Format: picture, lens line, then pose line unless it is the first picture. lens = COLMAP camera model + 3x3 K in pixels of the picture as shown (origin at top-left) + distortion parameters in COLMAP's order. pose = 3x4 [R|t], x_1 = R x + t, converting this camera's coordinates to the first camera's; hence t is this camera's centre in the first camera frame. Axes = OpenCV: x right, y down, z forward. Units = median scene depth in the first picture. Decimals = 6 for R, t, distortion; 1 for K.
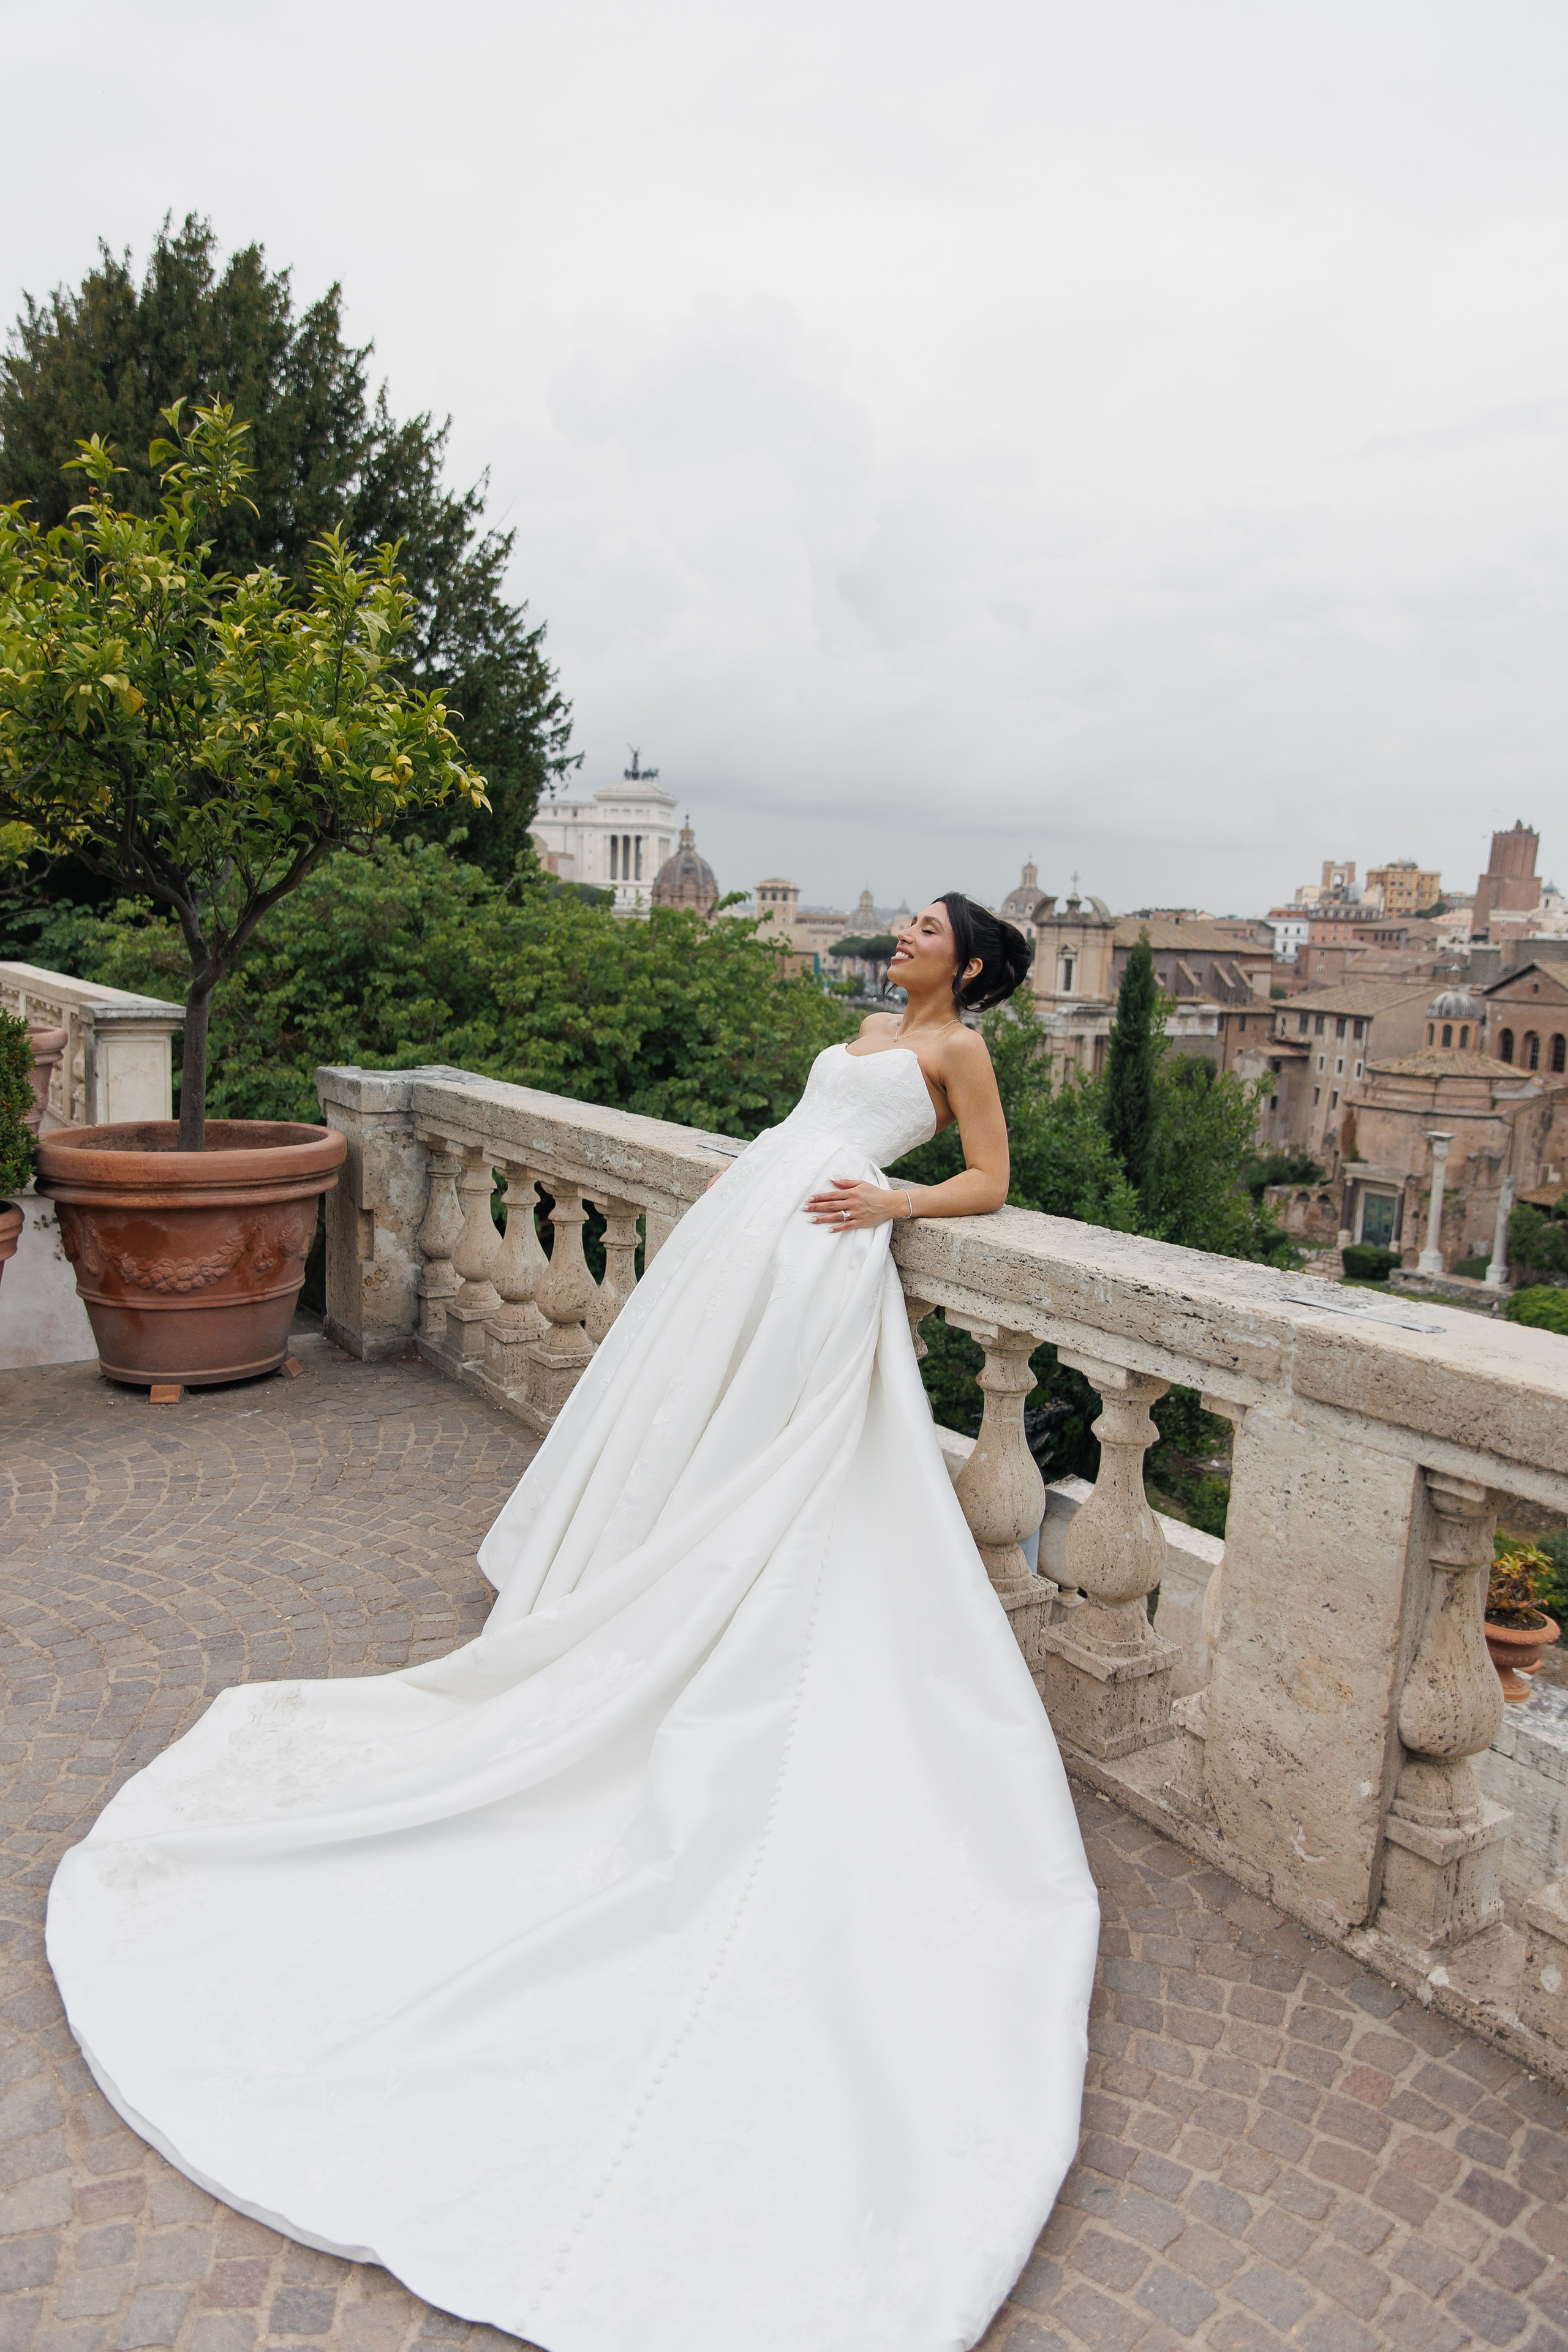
lens RADIAL K [[1593.7, 0, 784.0], [0, 1593.7, 1176.0], [0, 0, 1]] dist [0.005480, -0.007960]
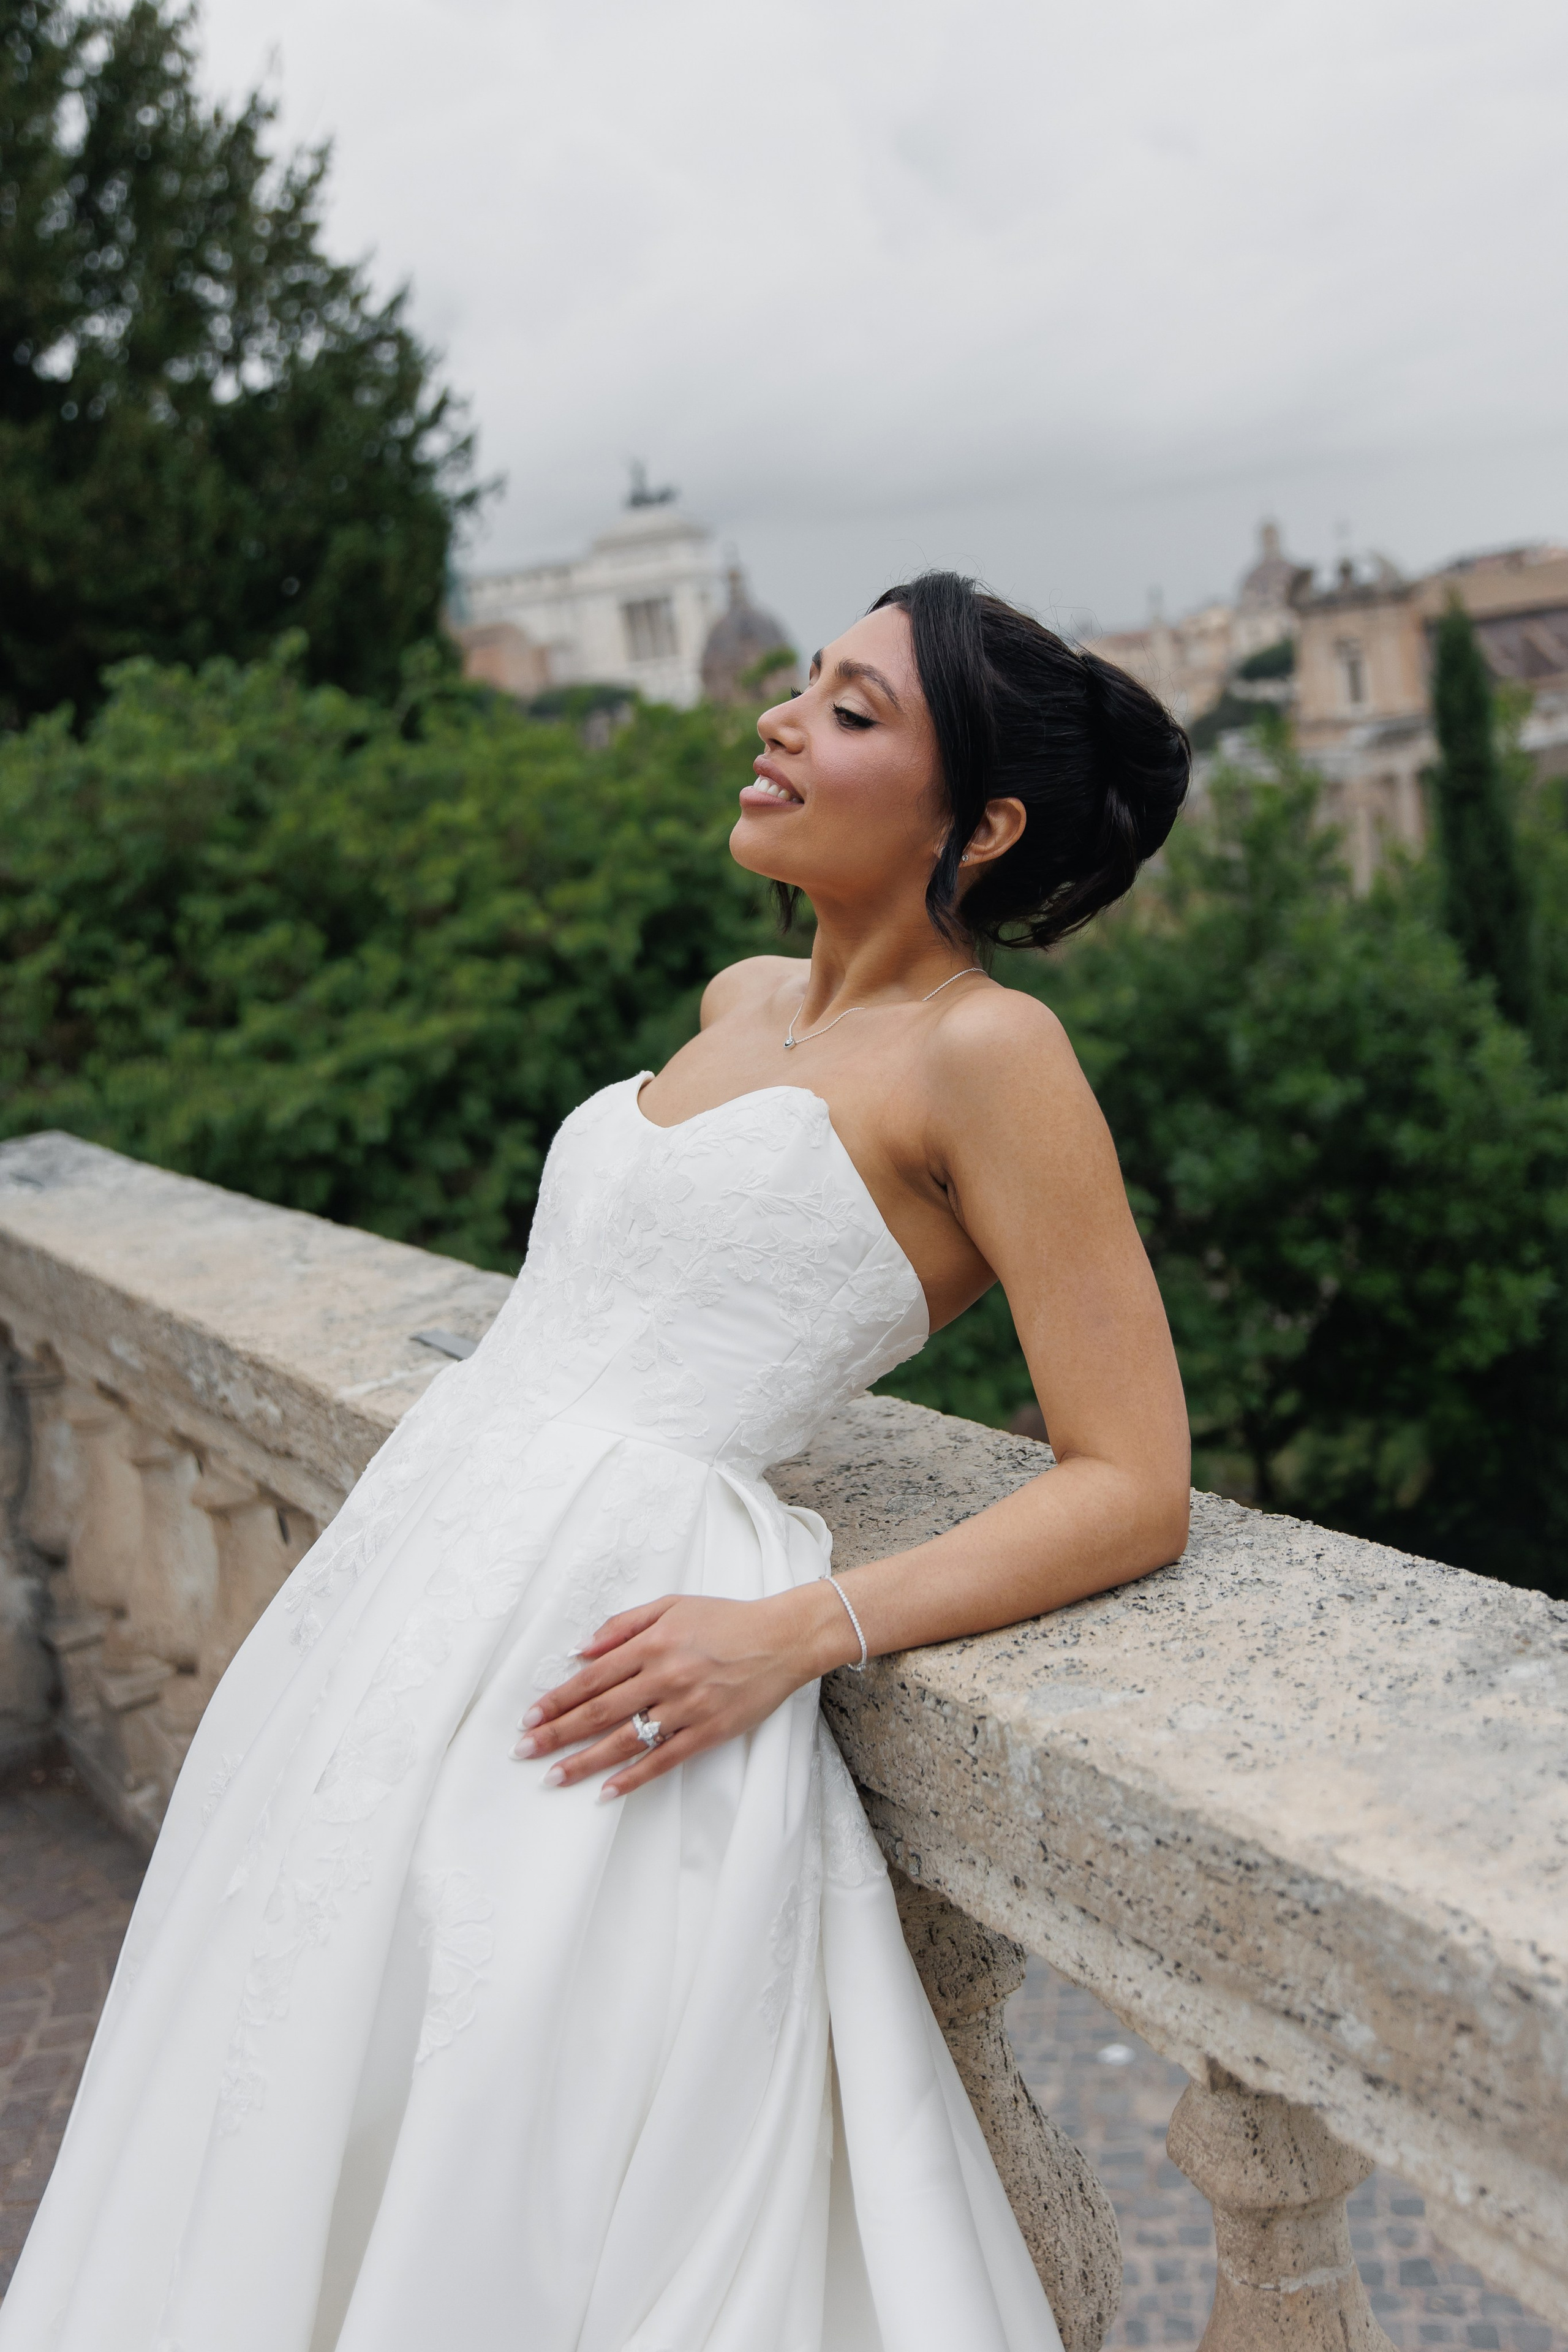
lens RADIAL K [[2340.0, 0, 784.0], [0, 2340.0, 1176.0], [0, 0, 1]] dist [-0.002038, -0.003821]
pose [[0.981915, -0.165072, -0.092709, 0.027475], [0.169170, 0.984847, 0.038184, -0.019061], [0.085001, -0.053177, 0.994961, 0.125828]]
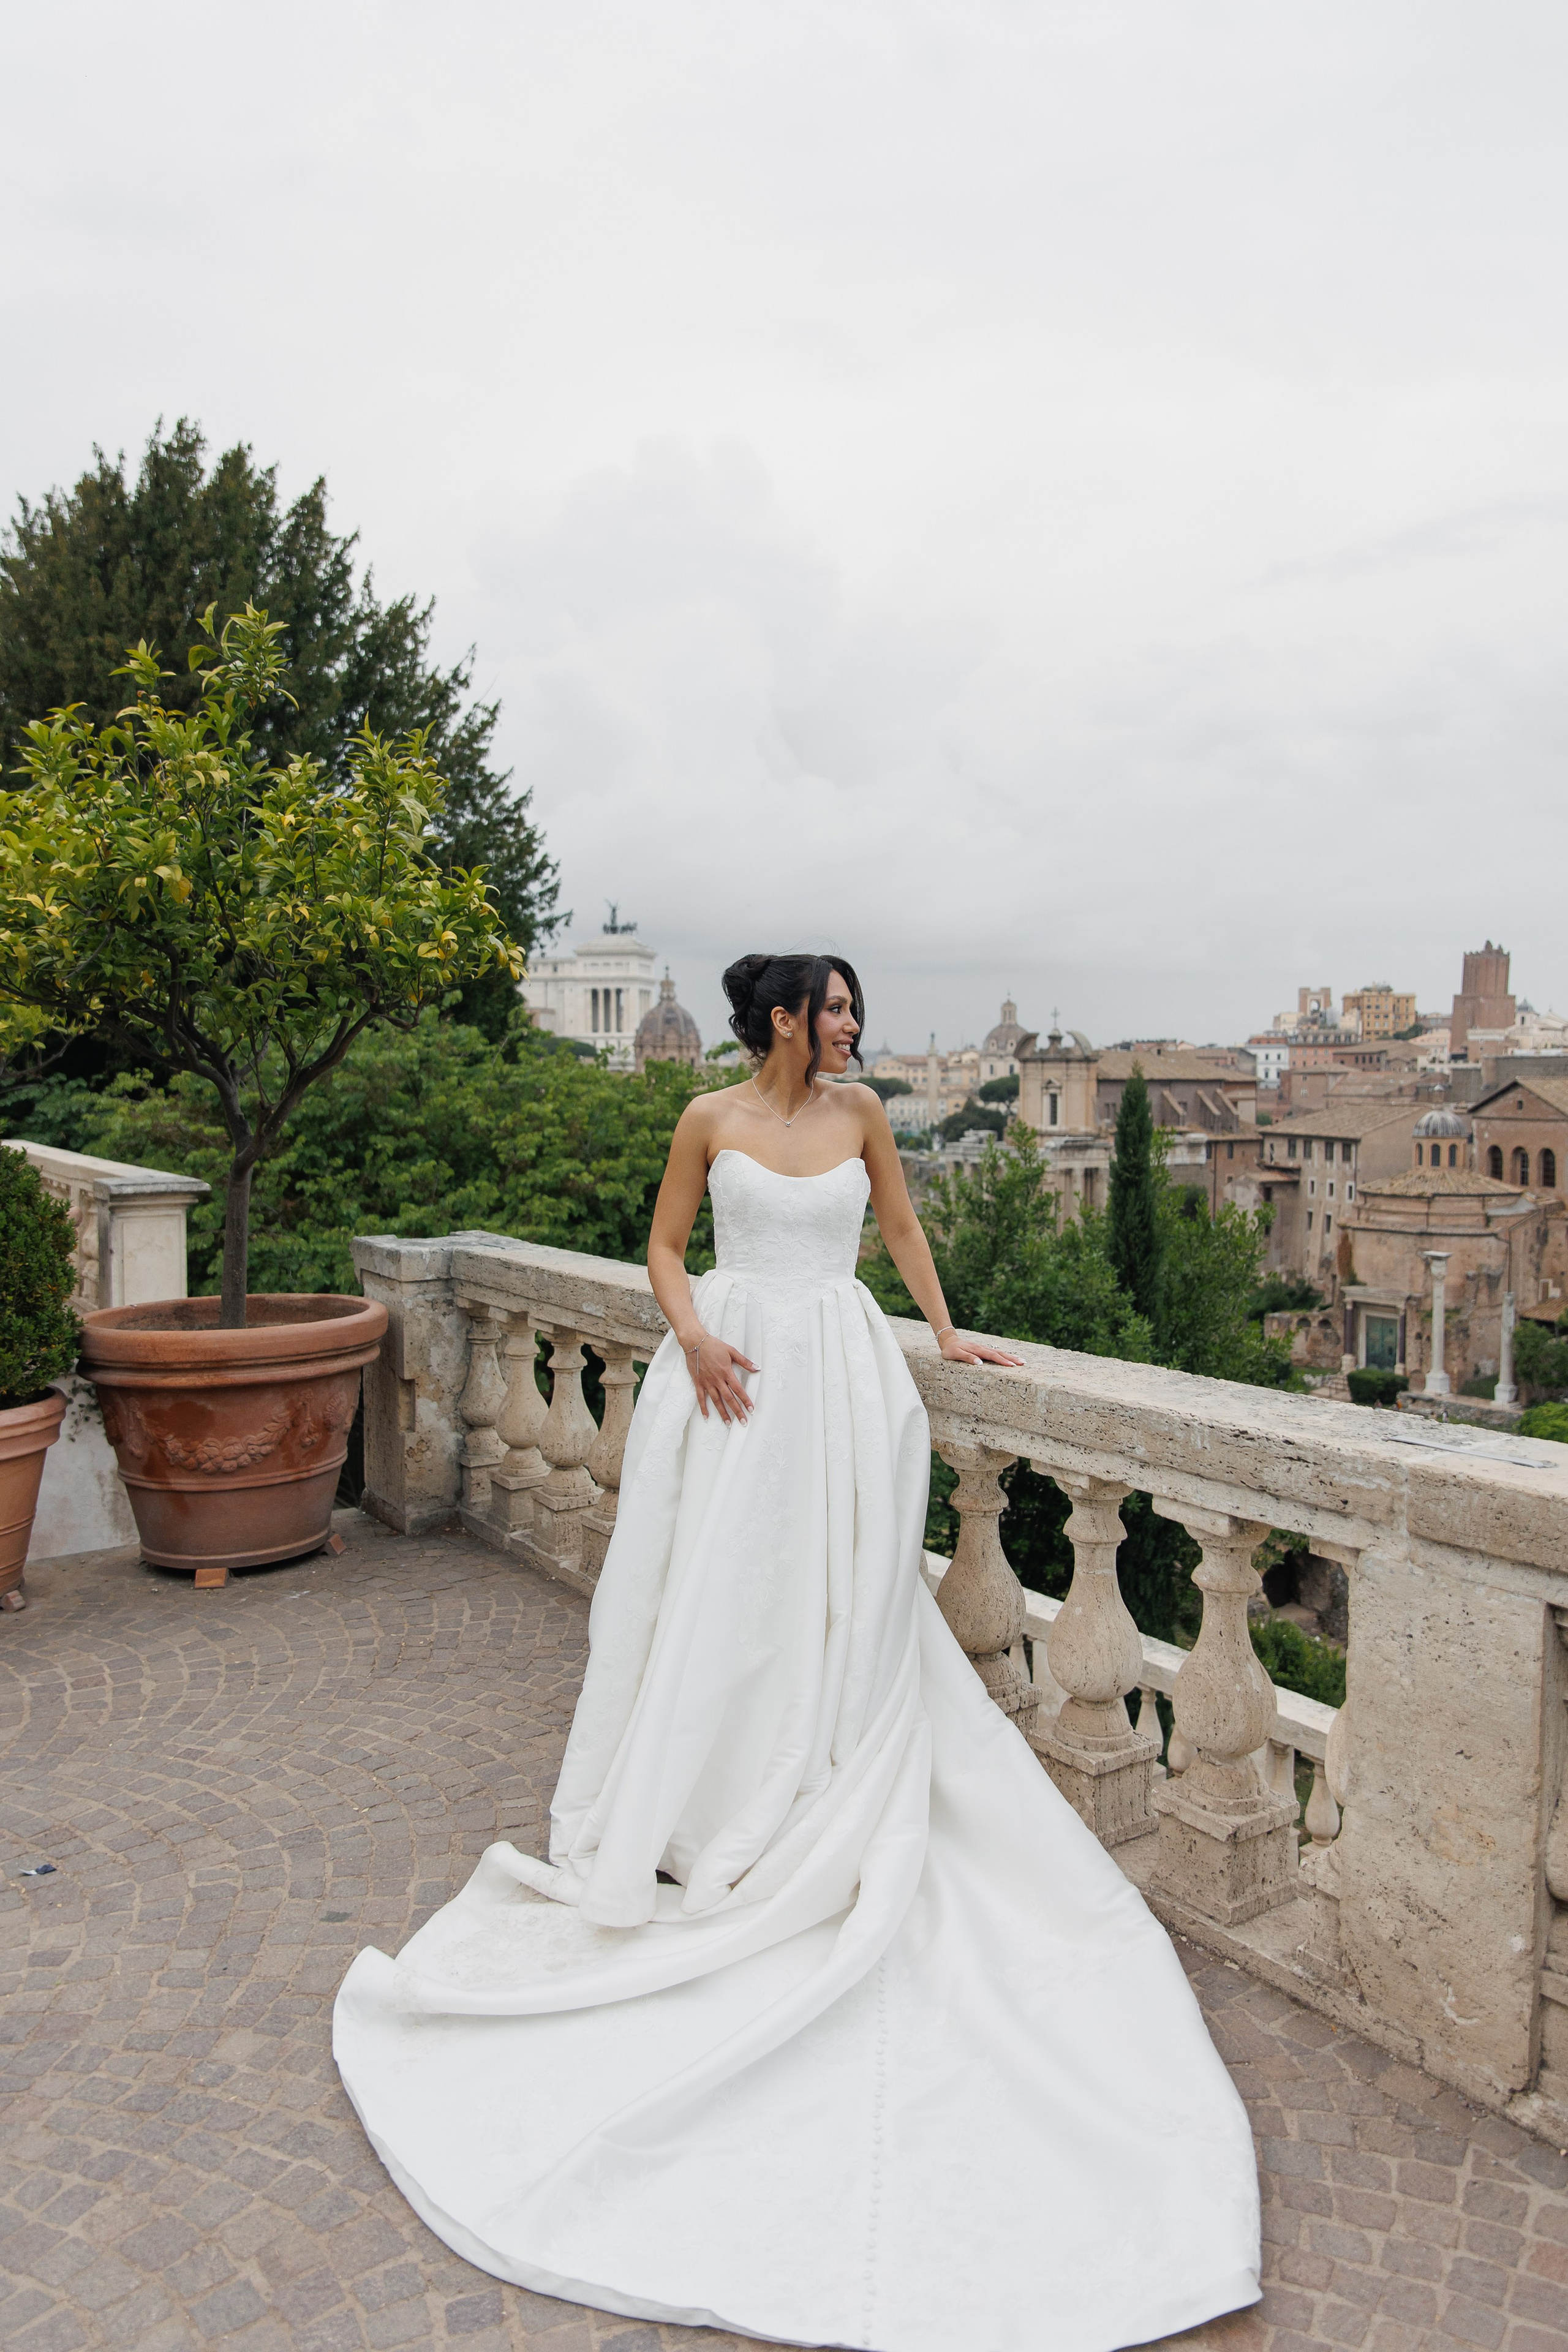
lens RADIAL K [[1607.8, 0, 785.3], [0, 1607.8, 1163.7], [0, 0, 1]] dist [0.012057, -0.018695]
pose [[0.999167, -0.038887, 0.012339, -0.012383], [0.039902, 0.994484, -0.097007, -0.002109], [-0.008499, 0.097418, 0.995207, -0.003891]]
